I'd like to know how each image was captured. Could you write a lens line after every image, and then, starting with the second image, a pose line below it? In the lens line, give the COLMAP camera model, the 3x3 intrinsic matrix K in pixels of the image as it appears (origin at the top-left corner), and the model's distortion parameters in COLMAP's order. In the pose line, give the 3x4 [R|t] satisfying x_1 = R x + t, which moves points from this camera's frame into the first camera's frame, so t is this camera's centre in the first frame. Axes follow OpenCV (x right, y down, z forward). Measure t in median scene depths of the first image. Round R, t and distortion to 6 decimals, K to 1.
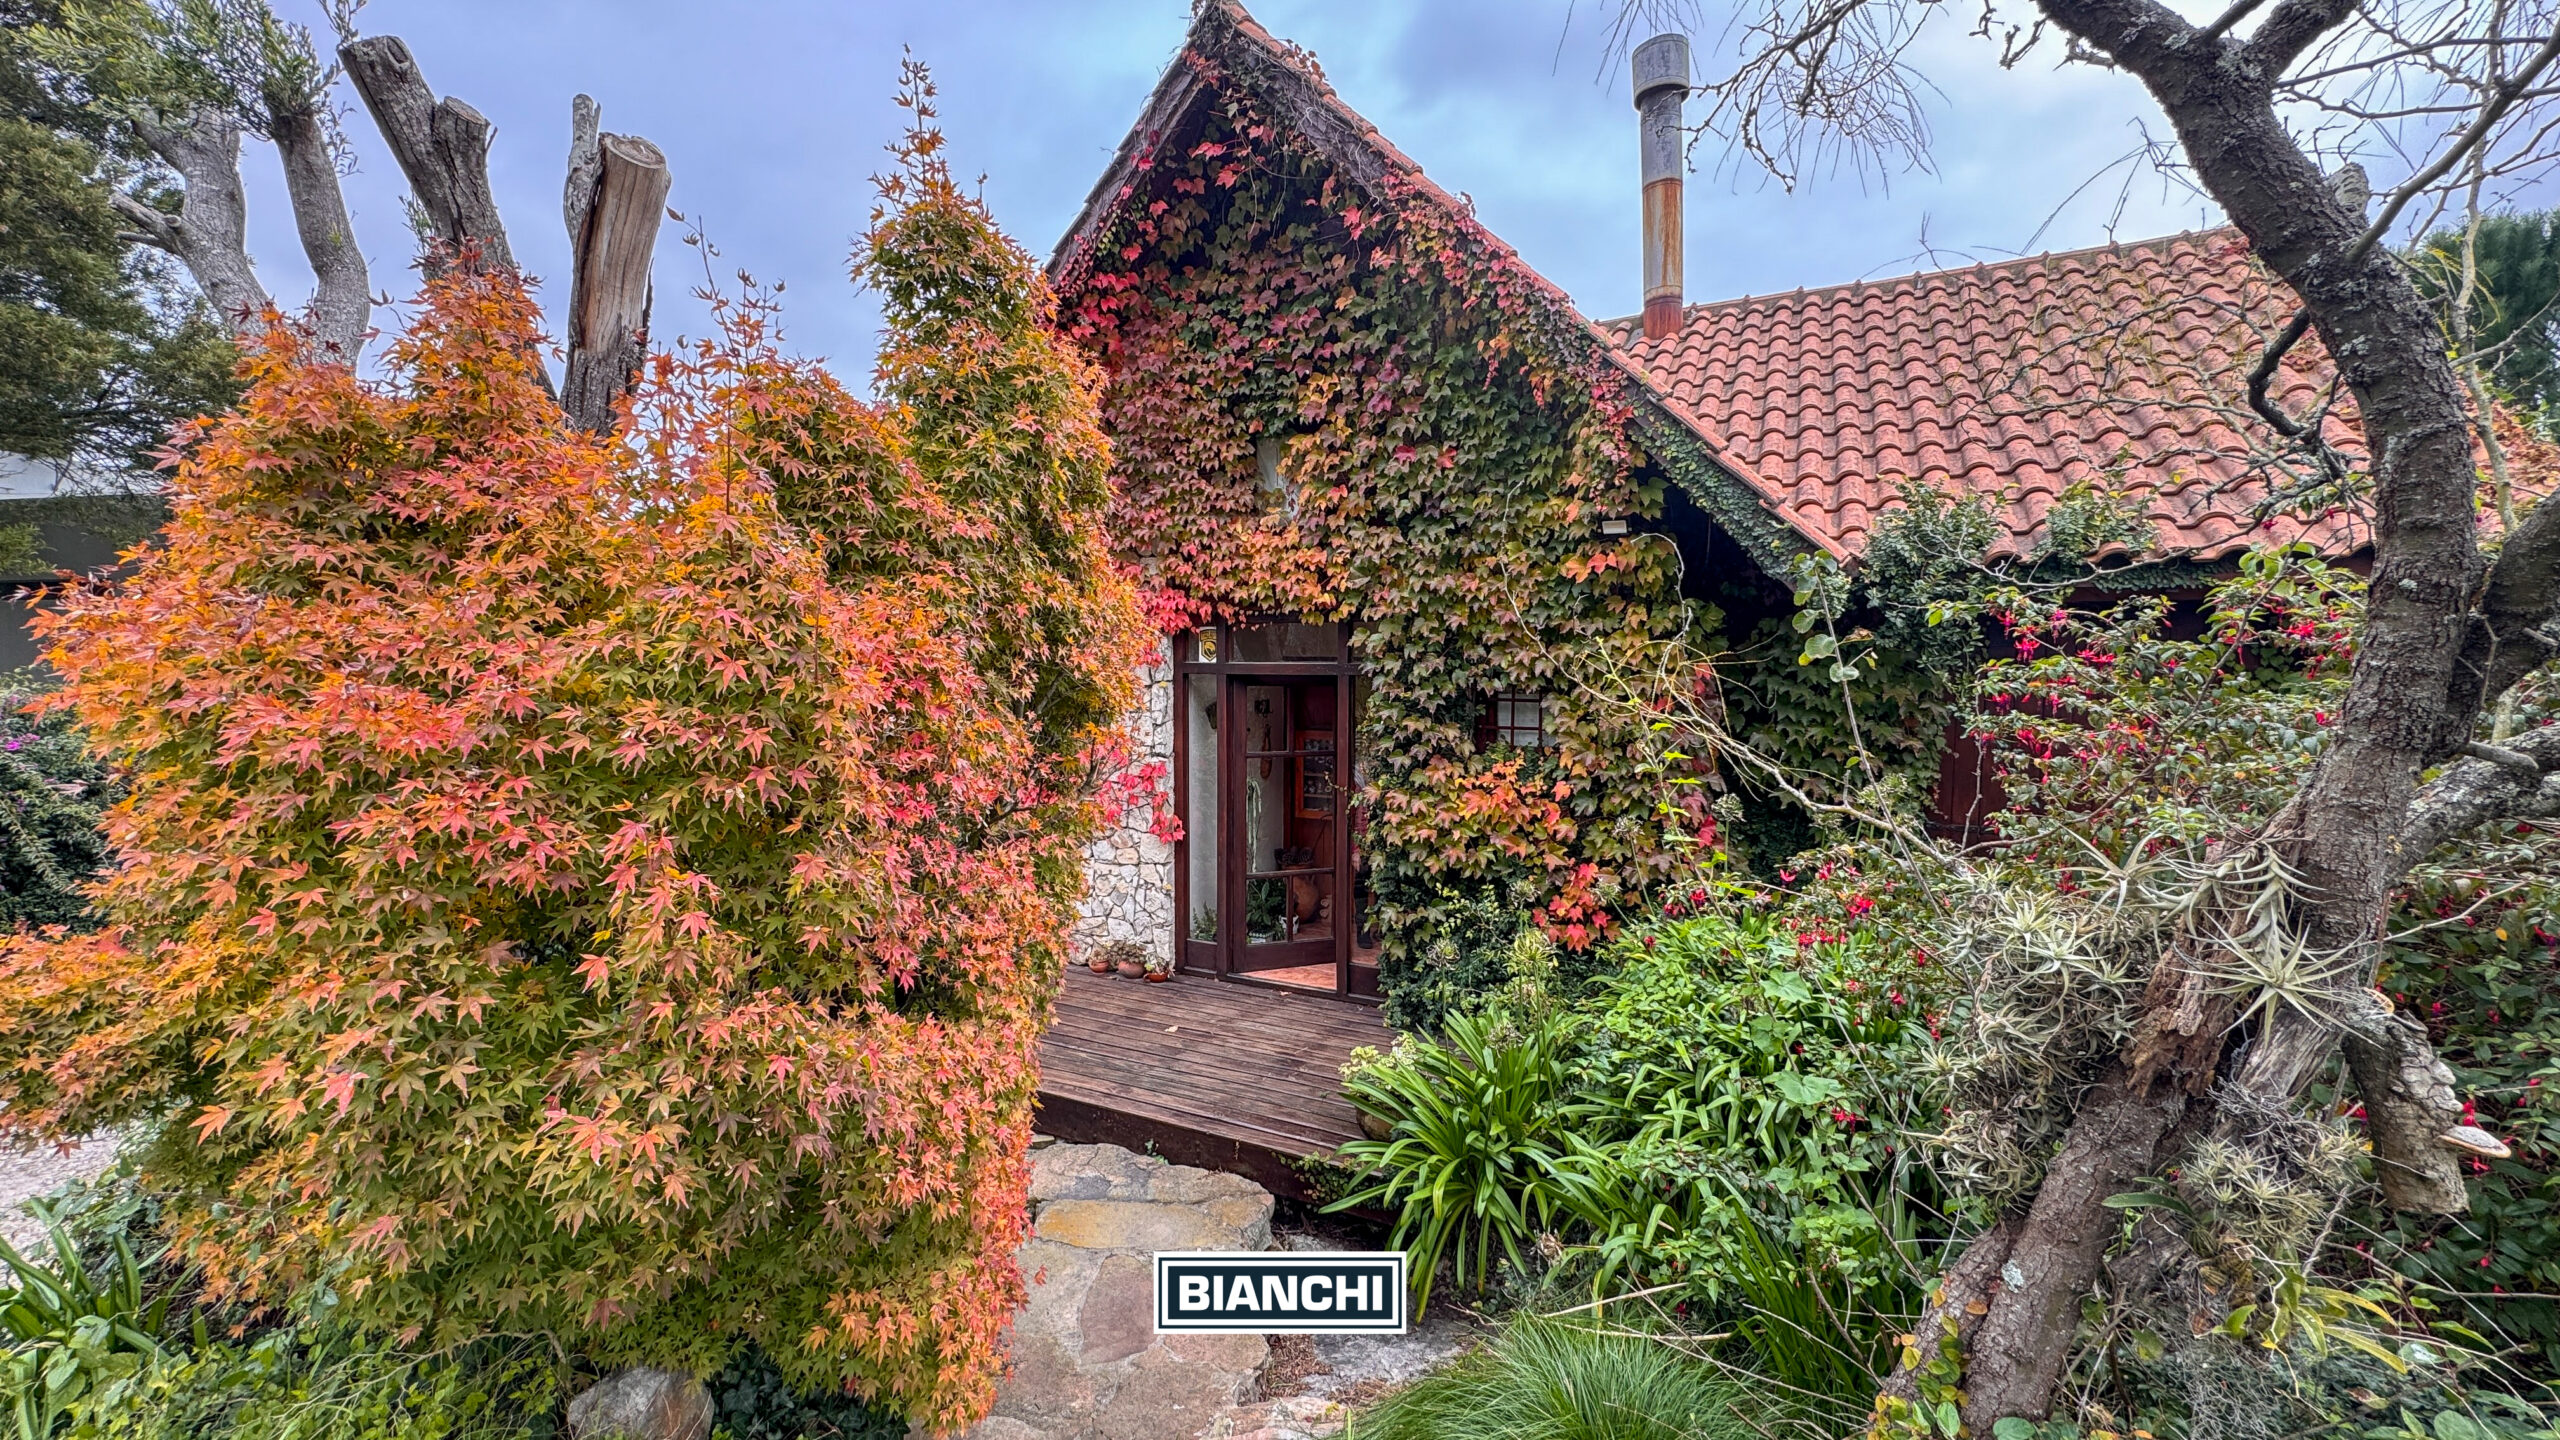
lens RADIAL K [[1021.5, 0, 1280.0], [0, 1021.5, 720.0], [0, 0, 1]] dist [0.000020, -0.000069]
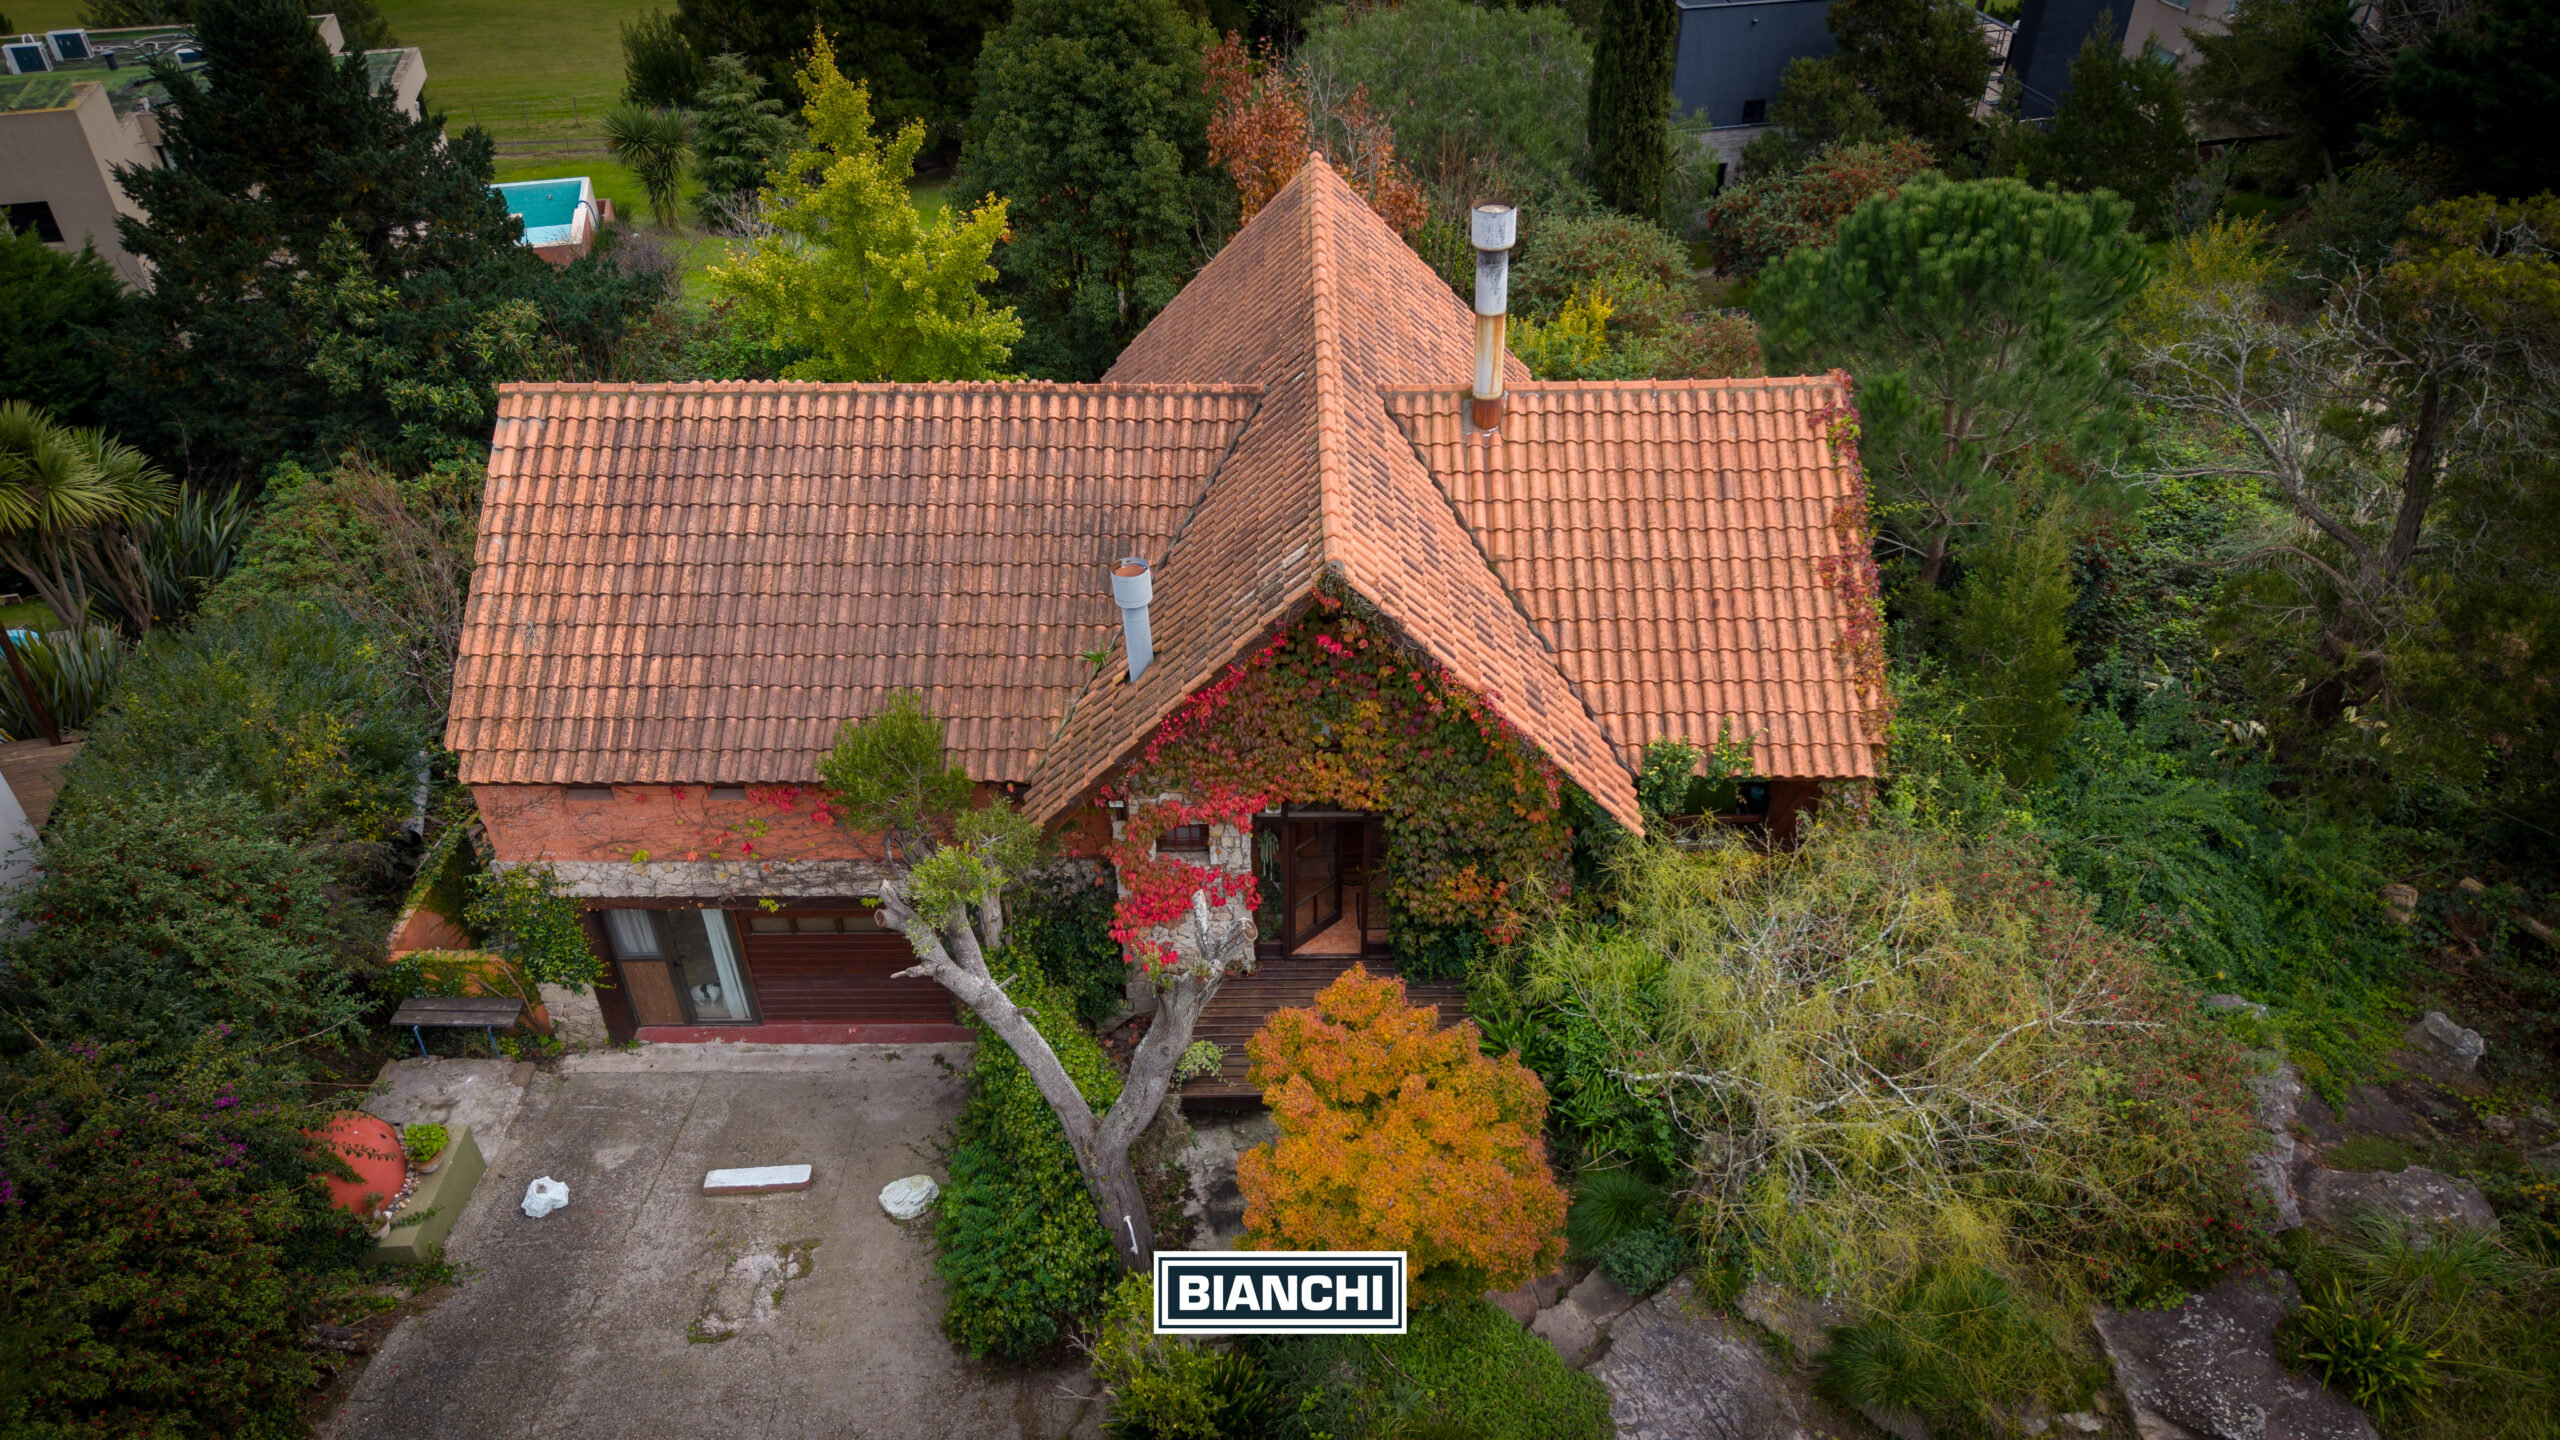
lens RADIAL K [[1755.2, 0, 1267.1], [0, 1755.2, 724.9], [0, 0, 1]] dist [0.075352, -0.088749]
pose [[0.889571, -0.287474, 0.354996, -1.209743], [0.039396, 0.822529, 0.567358, -2.064963], [-0.455095, -0.490719, 0.743023, -1.147835]]
